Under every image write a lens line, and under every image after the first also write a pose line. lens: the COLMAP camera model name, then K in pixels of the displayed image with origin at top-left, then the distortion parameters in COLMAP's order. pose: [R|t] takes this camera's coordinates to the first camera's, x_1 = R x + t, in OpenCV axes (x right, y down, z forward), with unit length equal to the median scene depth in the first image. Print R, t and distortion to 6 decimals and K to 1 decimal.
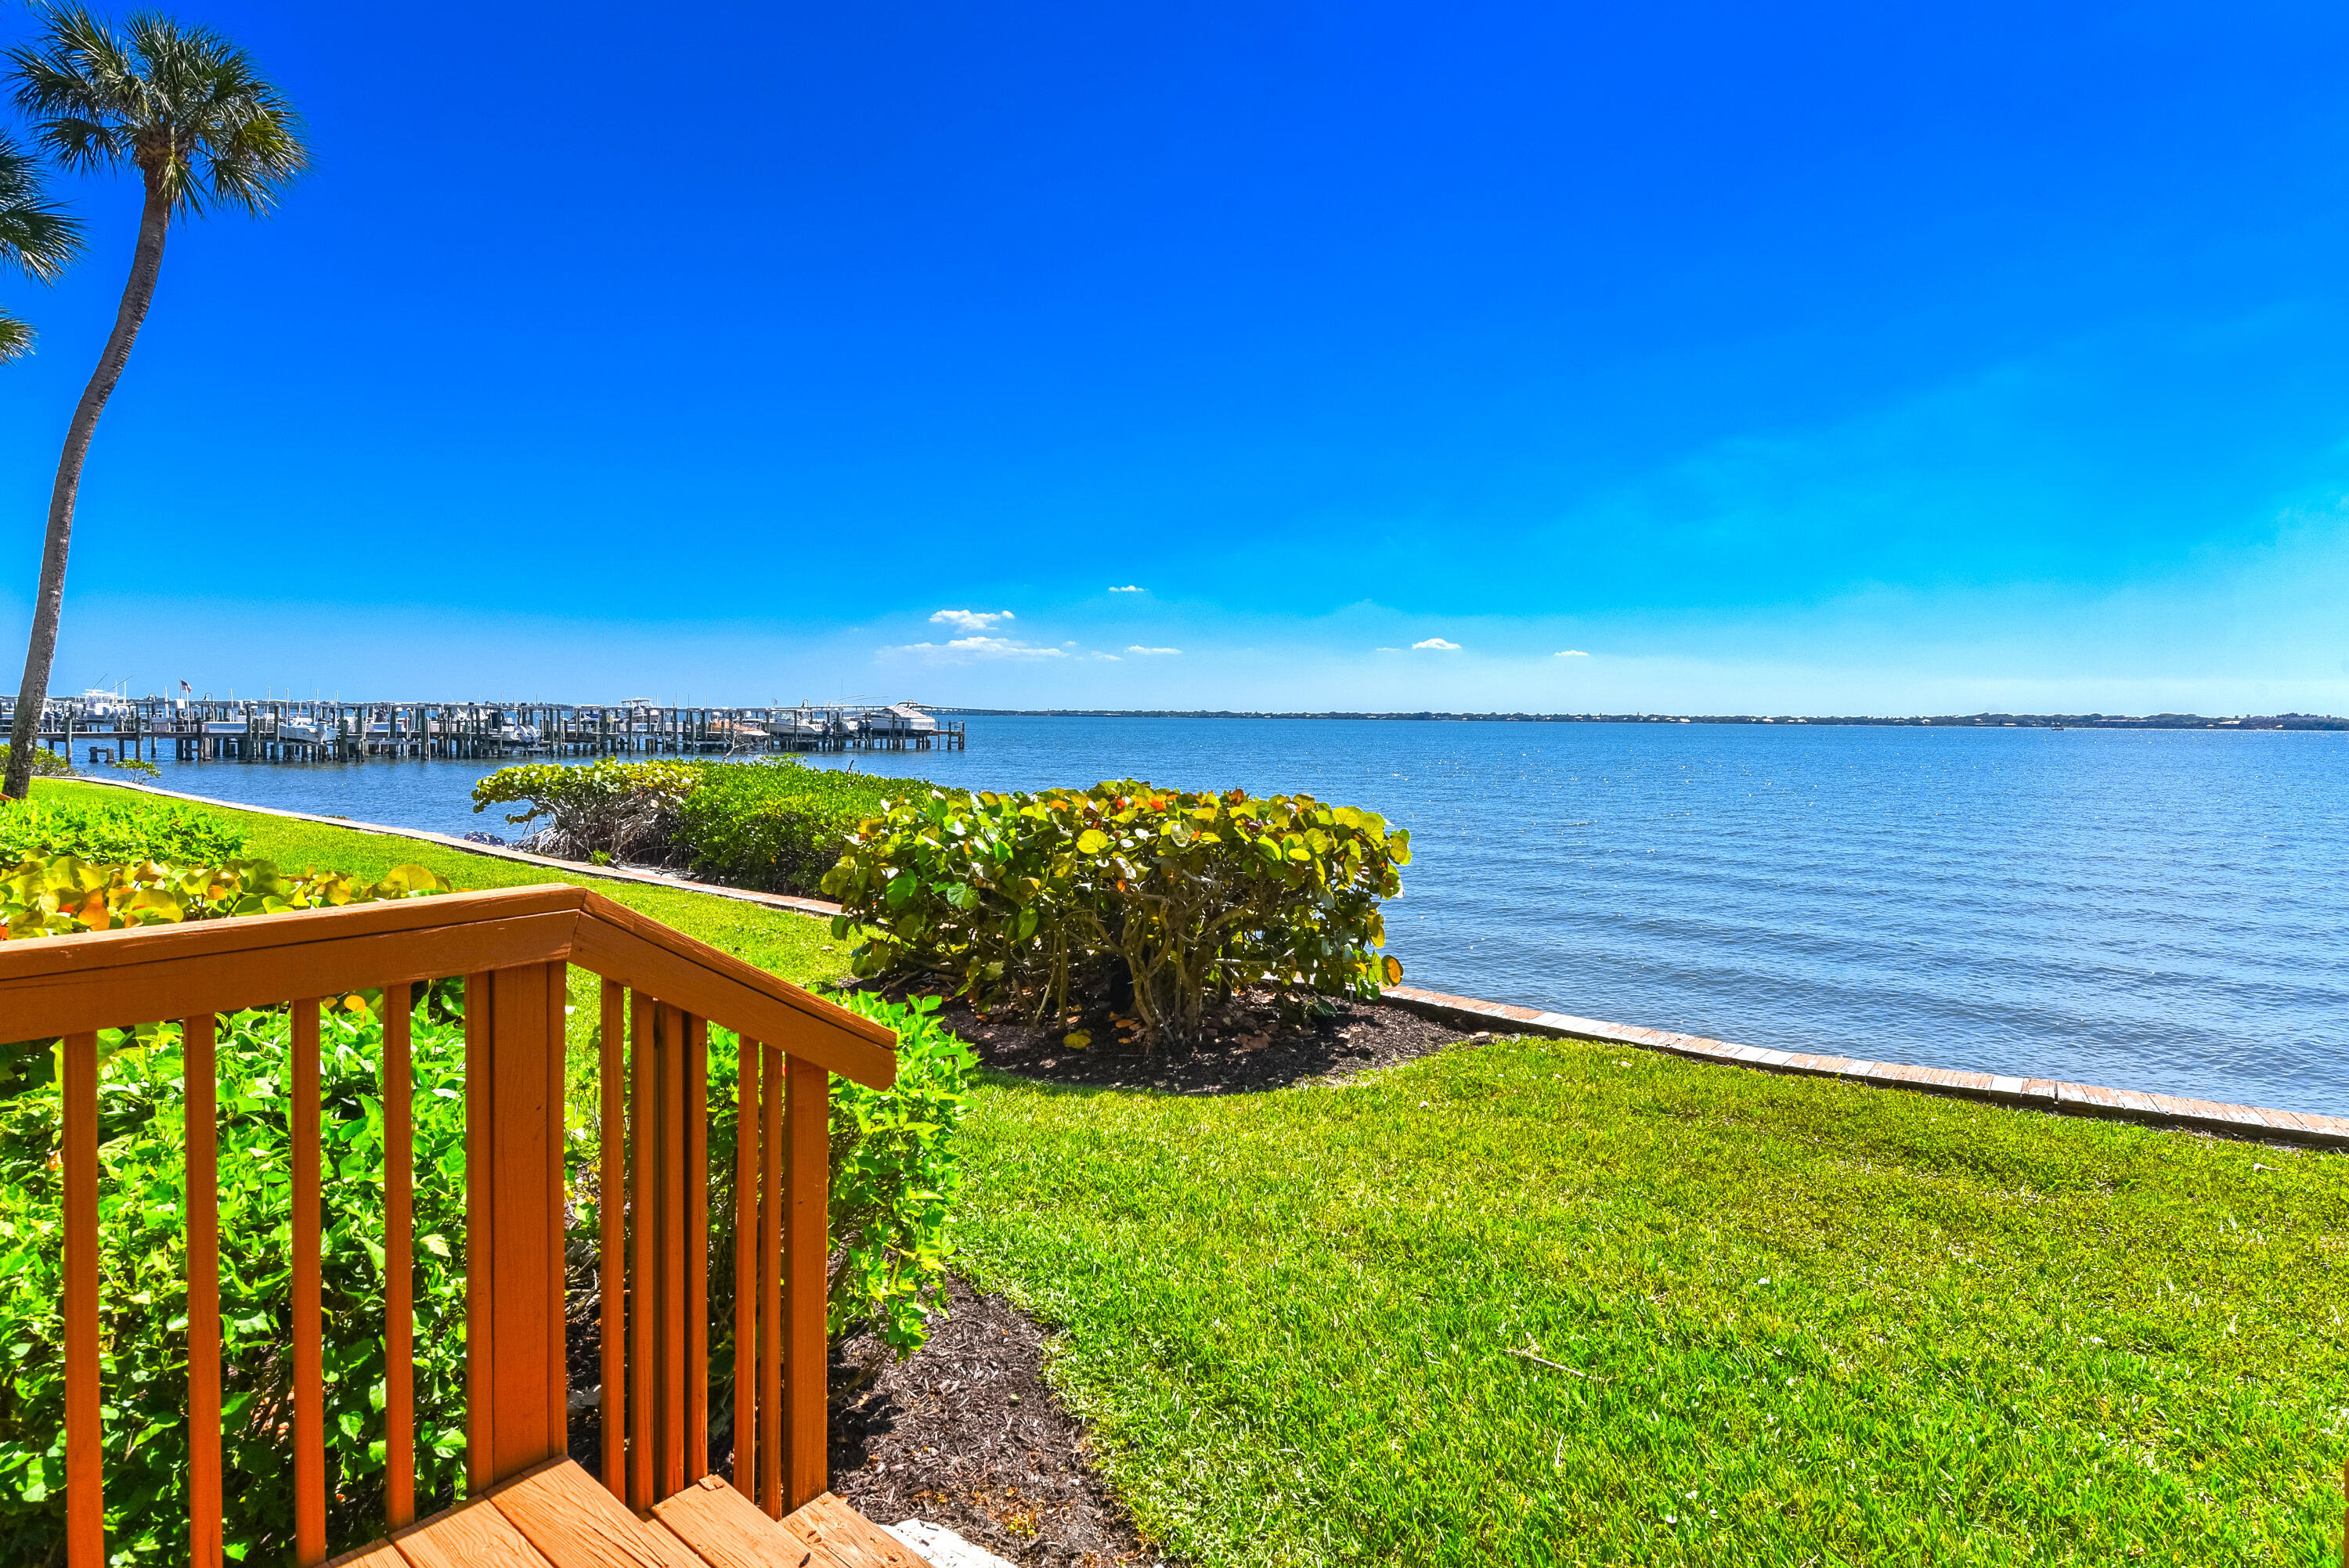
lens RADIAL K [[1211.3, 0, 1211.2], [0, 1211.3, 751.0], [0, 0, 1]] dist [0.001137, -0.000165]
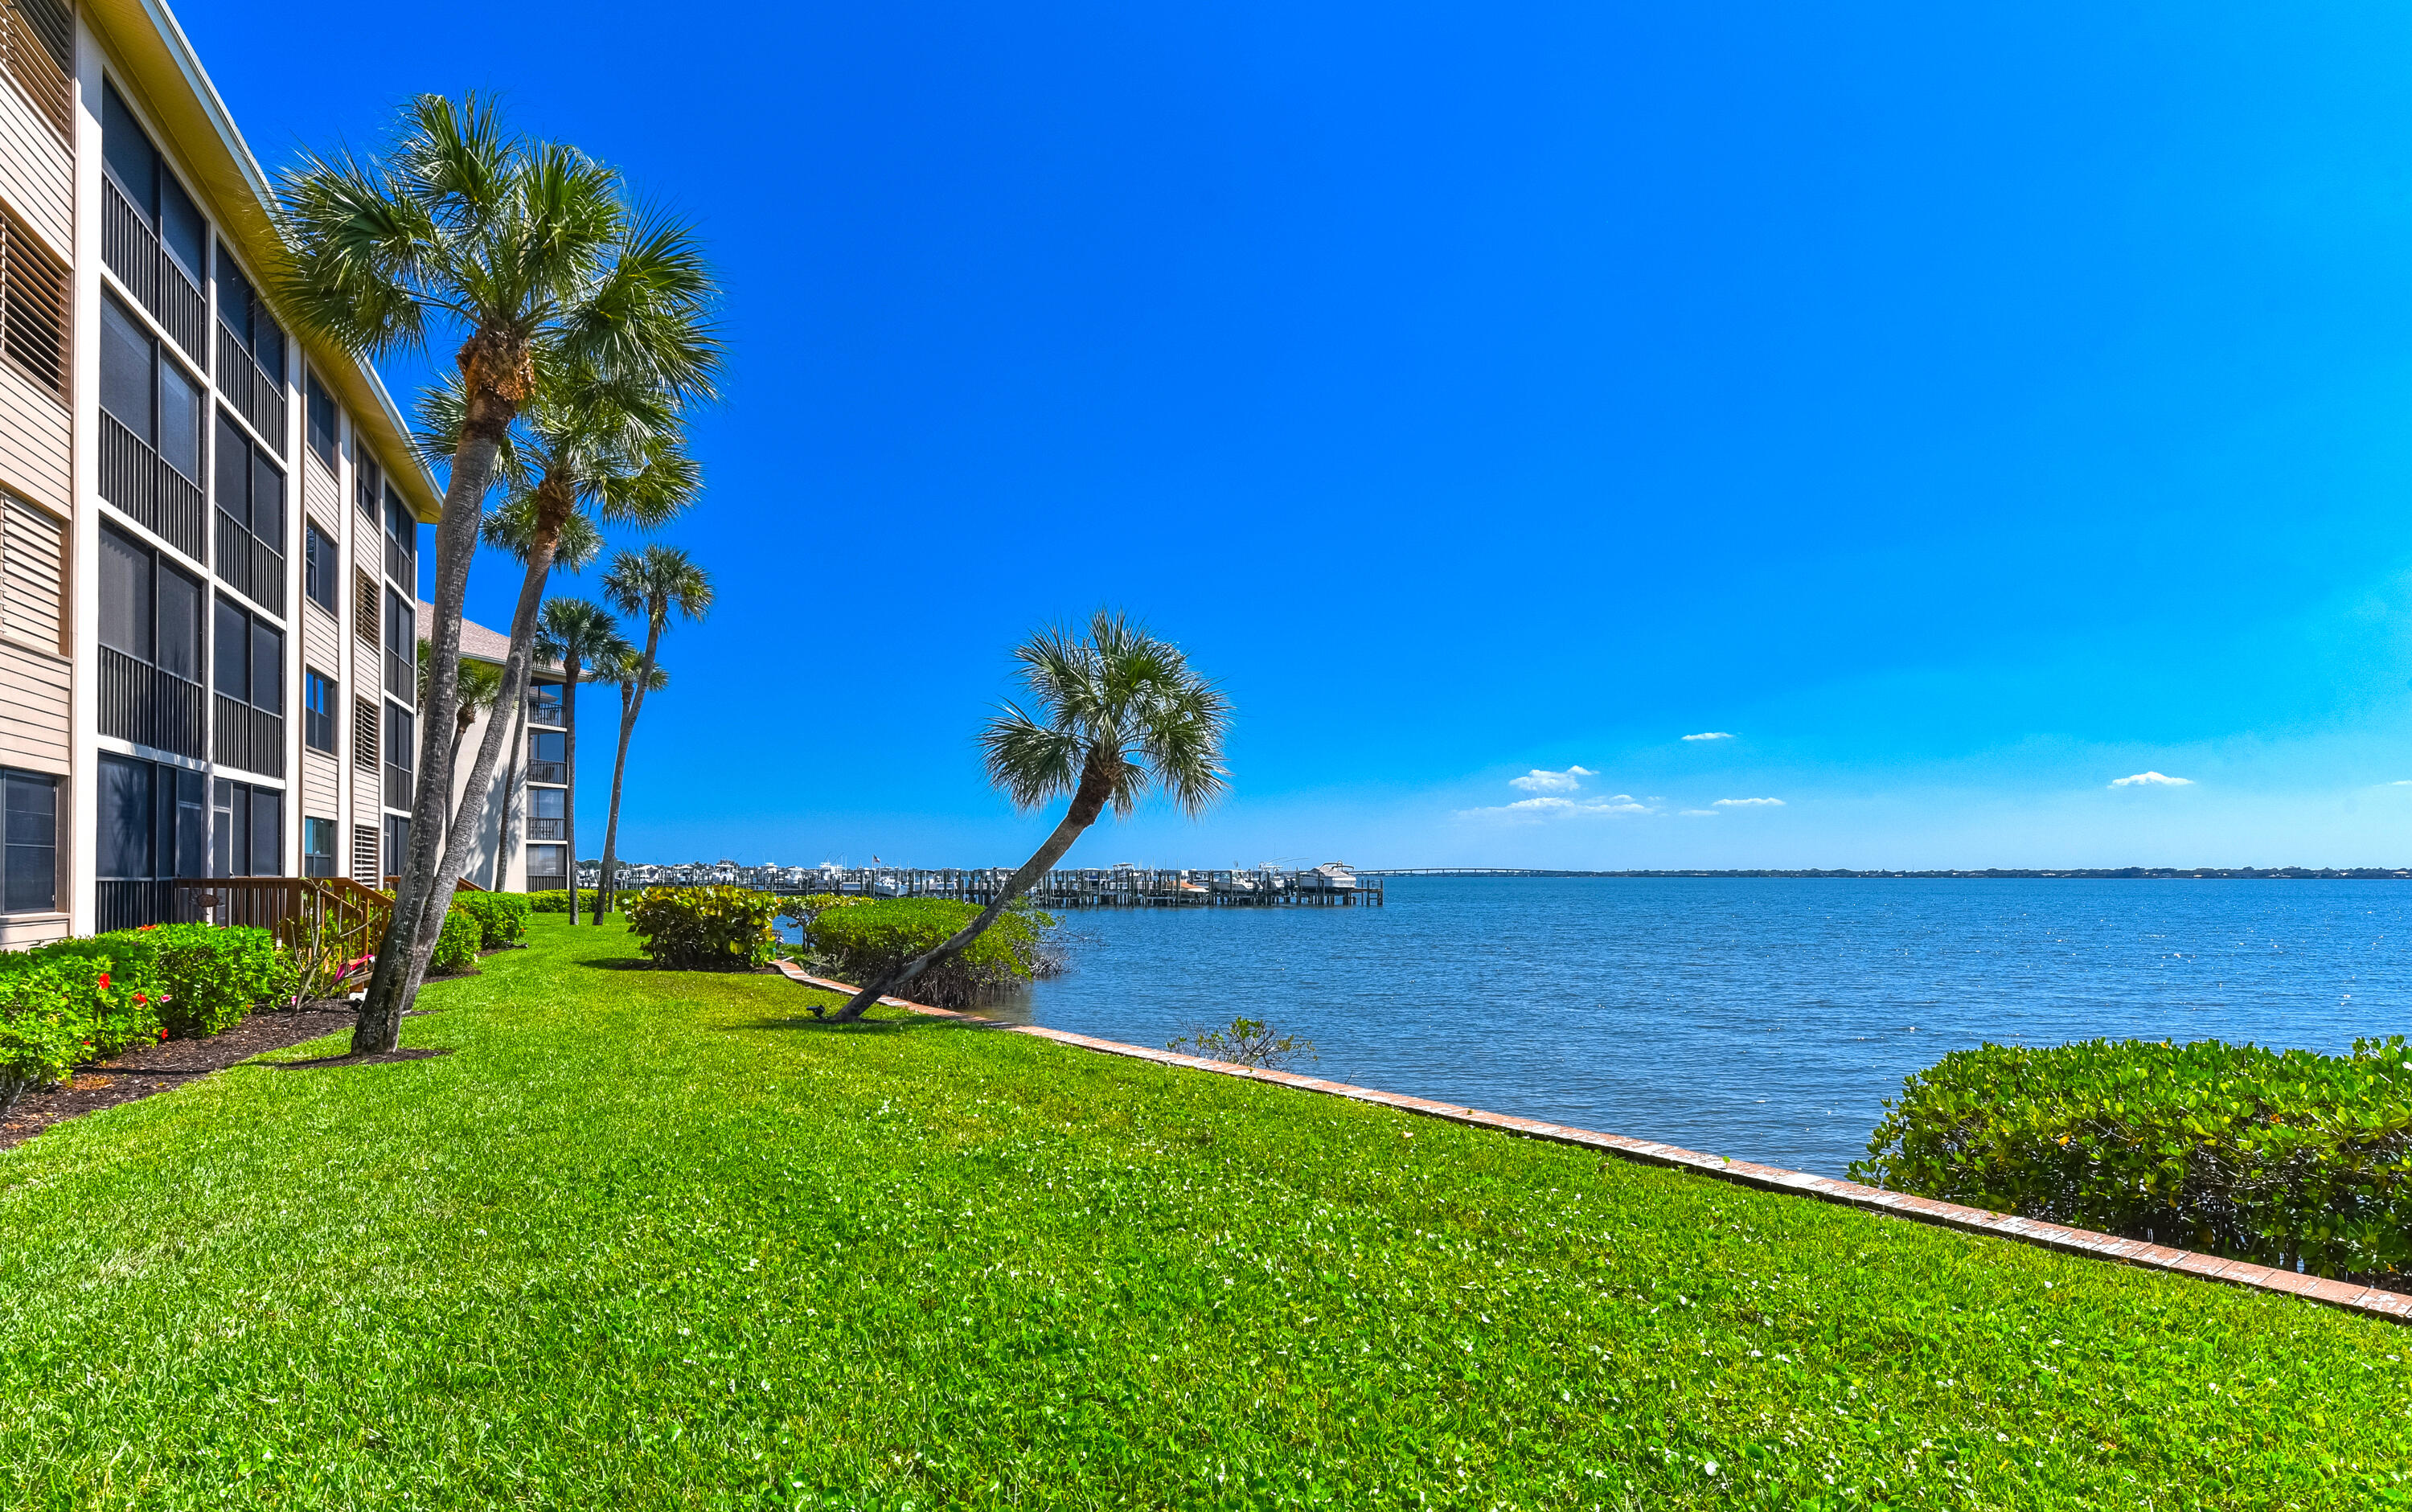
lens RADIAL K [[1312.9, 0, 1204.1], [0, 1312.9, 878.5], [0, 0, 1]] dist [-0.000044, -0.000040]
pose [[0.867430, -0.008150, -0.497493, 3.798829], [-0.006833, 0.999576, -0.028290, 0.141765], [0.497513, 0.027939, 0.867006, -1.725498]]
